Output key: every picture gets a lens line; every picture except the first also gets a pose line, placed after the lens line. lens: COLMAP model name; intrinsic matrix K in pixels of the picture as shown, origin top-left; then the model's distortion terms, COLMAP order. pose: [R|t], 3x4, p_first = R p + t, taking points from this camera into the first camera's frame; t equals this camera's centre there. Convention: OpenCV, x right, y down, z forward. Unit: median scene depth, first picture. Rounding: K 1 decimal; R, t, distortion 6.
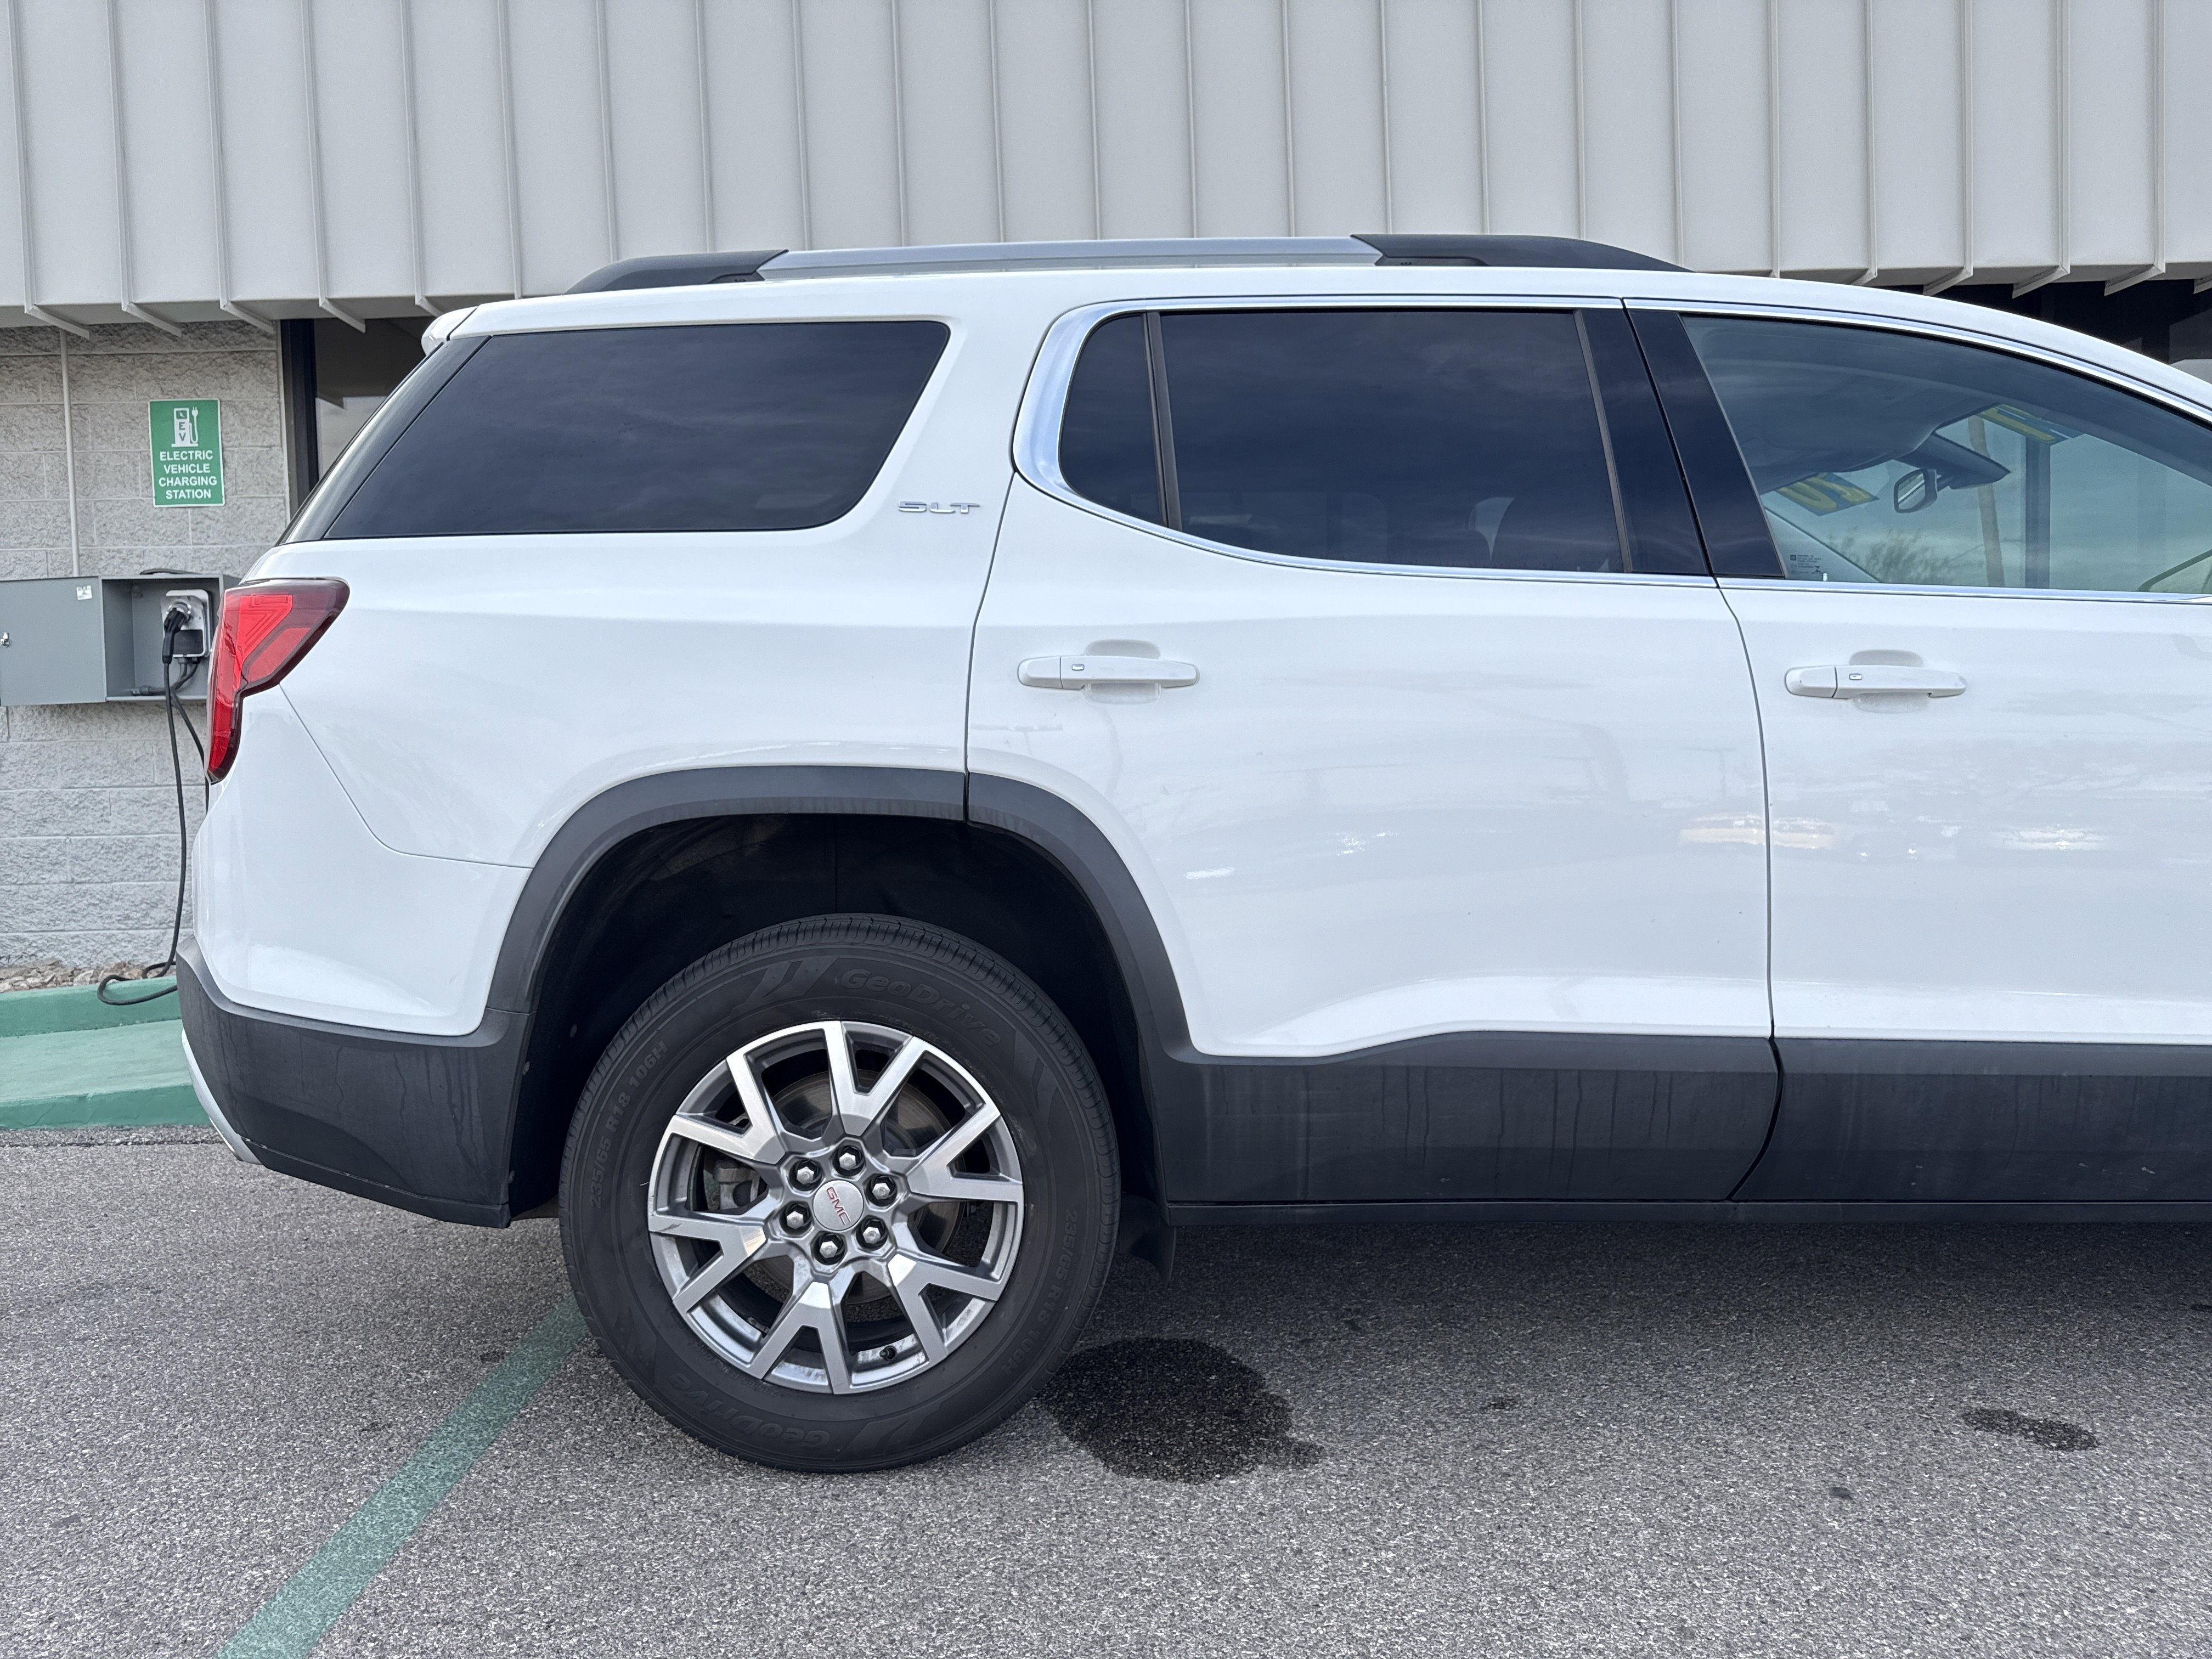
lens RADIAL K [[1578.4, 0, 1094.7], [0, 1578.4, 833.9], [0, 0, 1]] dist [0.004090, -0.009379]
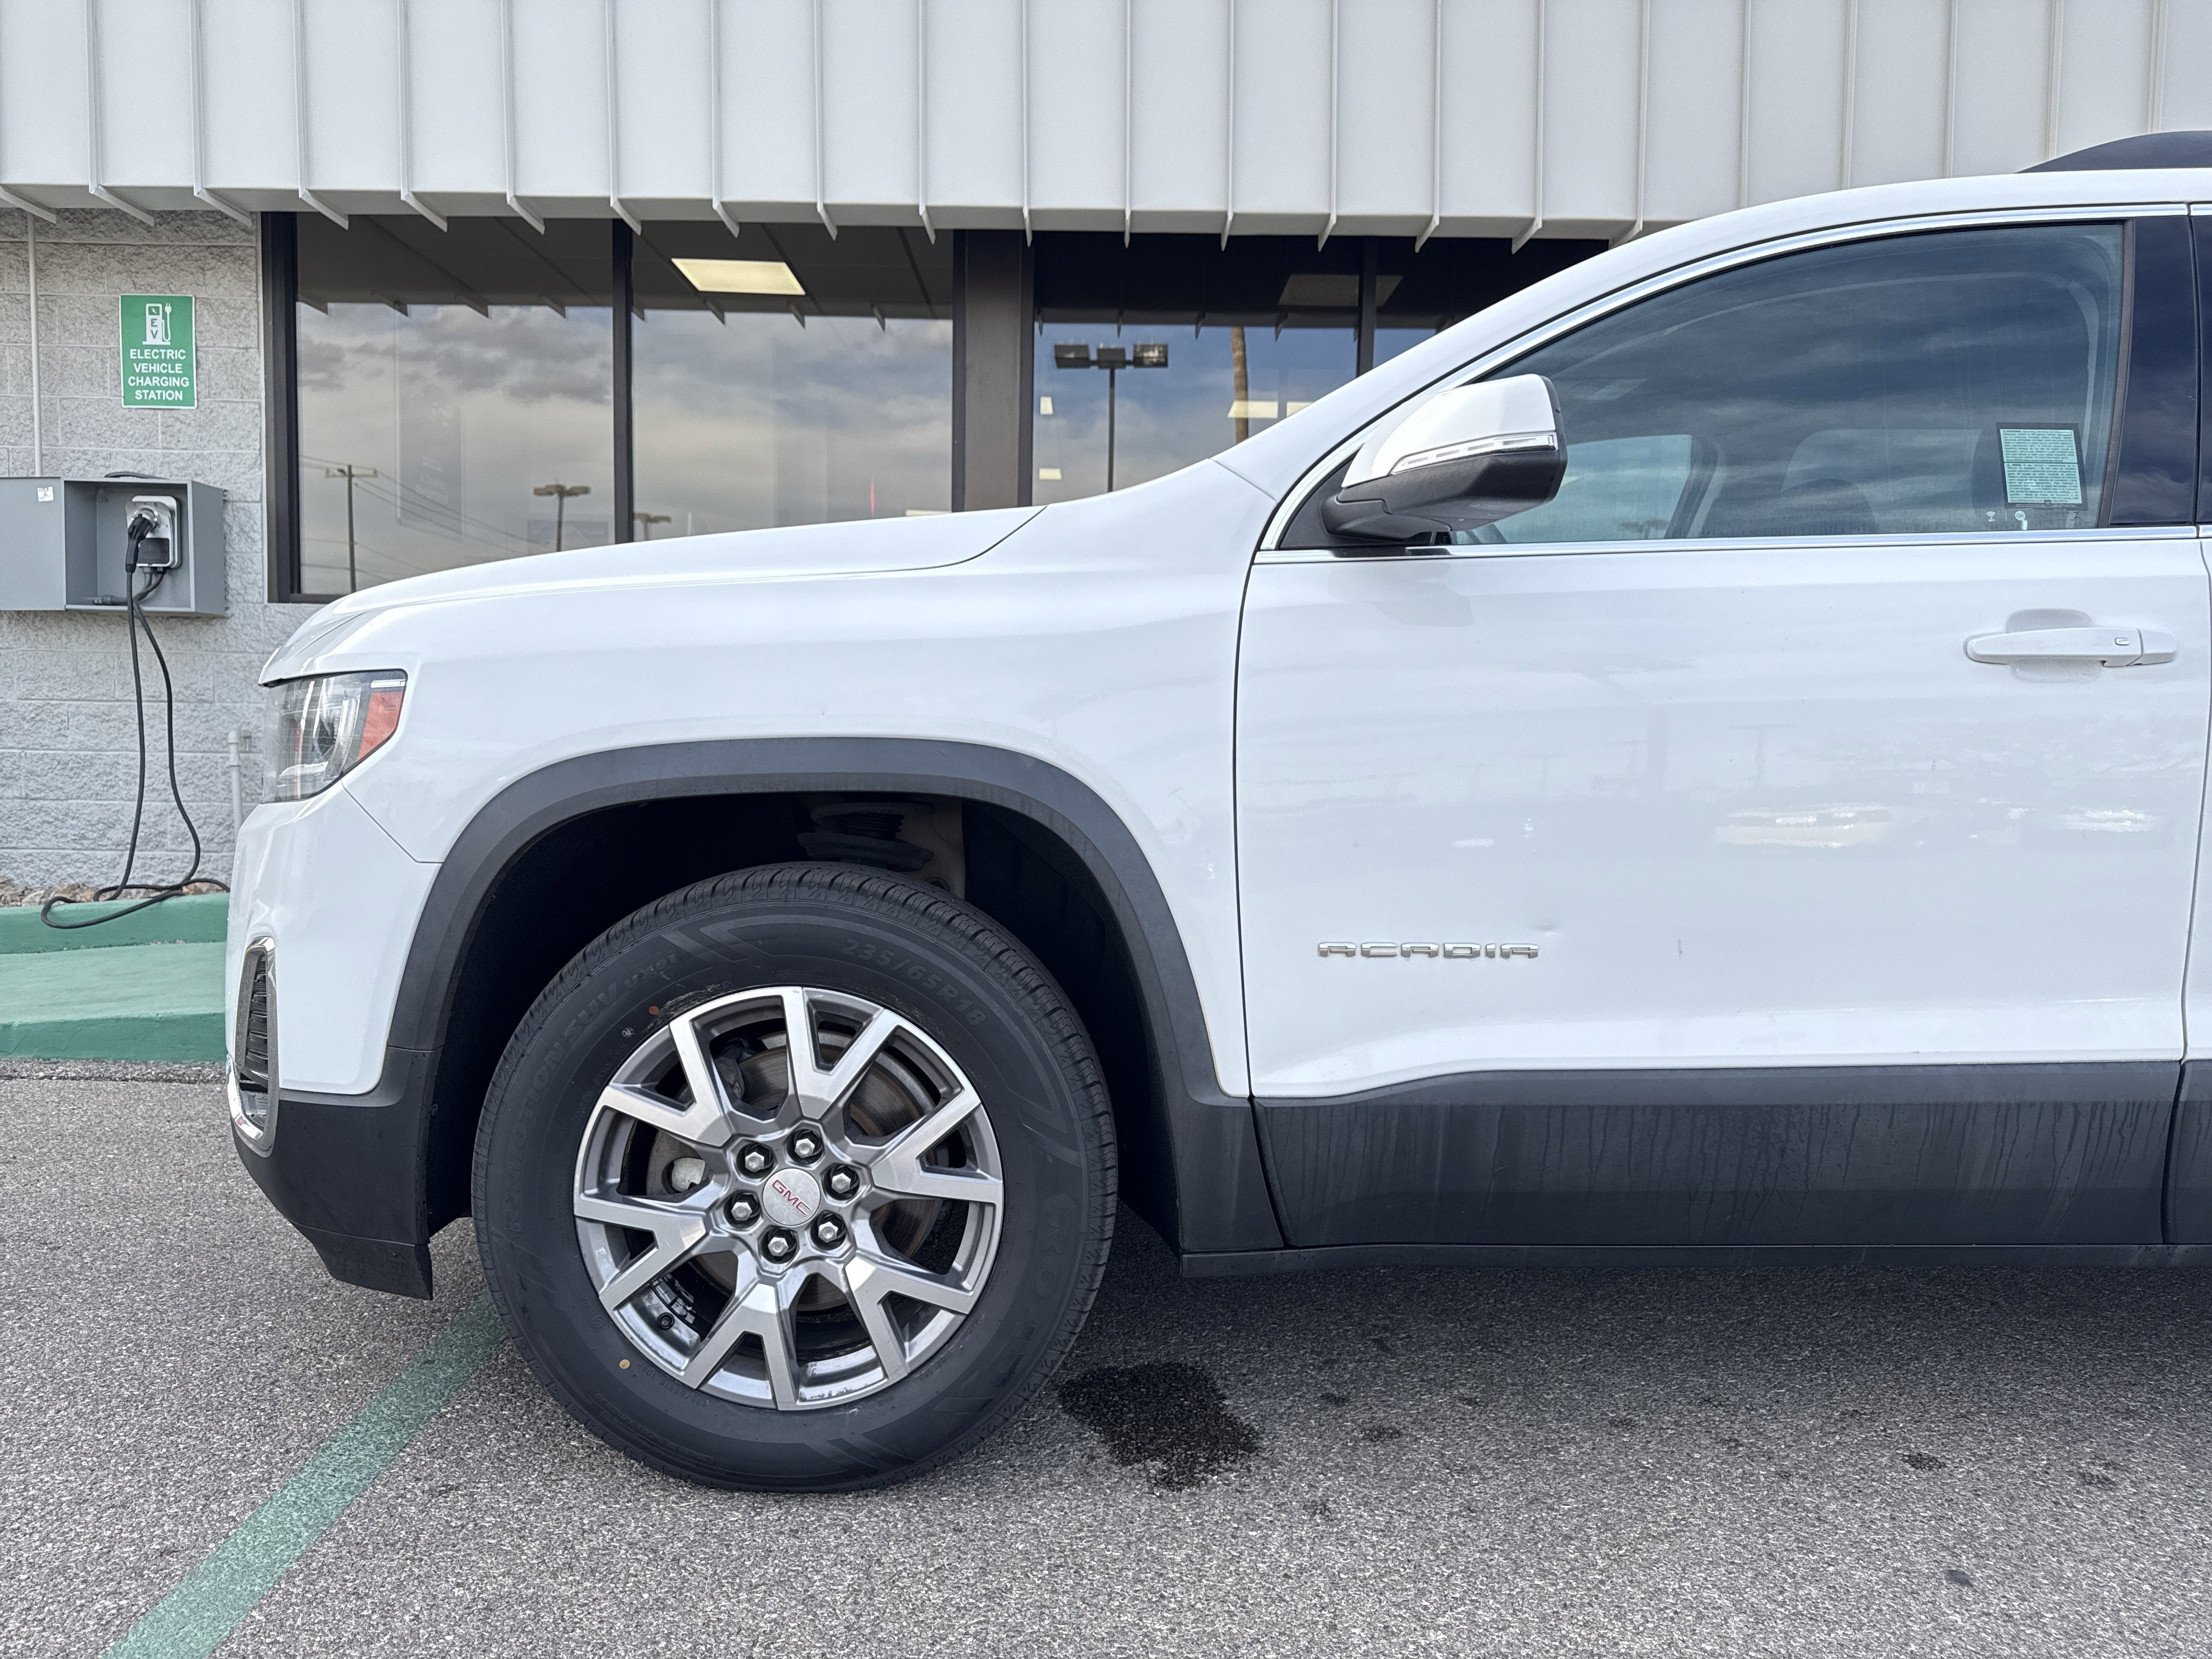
lens RADIAL K [[1578.4, 0, 1094.7], [0, 1578.4, 833.9], [0, 0, 1]] dist [0.004090, -0.009379]
pose [[0.999128, 0.041302, 0.006096, -0.016193], [-0.041436, 0.998856, 0.023858, 0.007855], [-0.005104, -0.024090, 0.999697, 0.114194]]
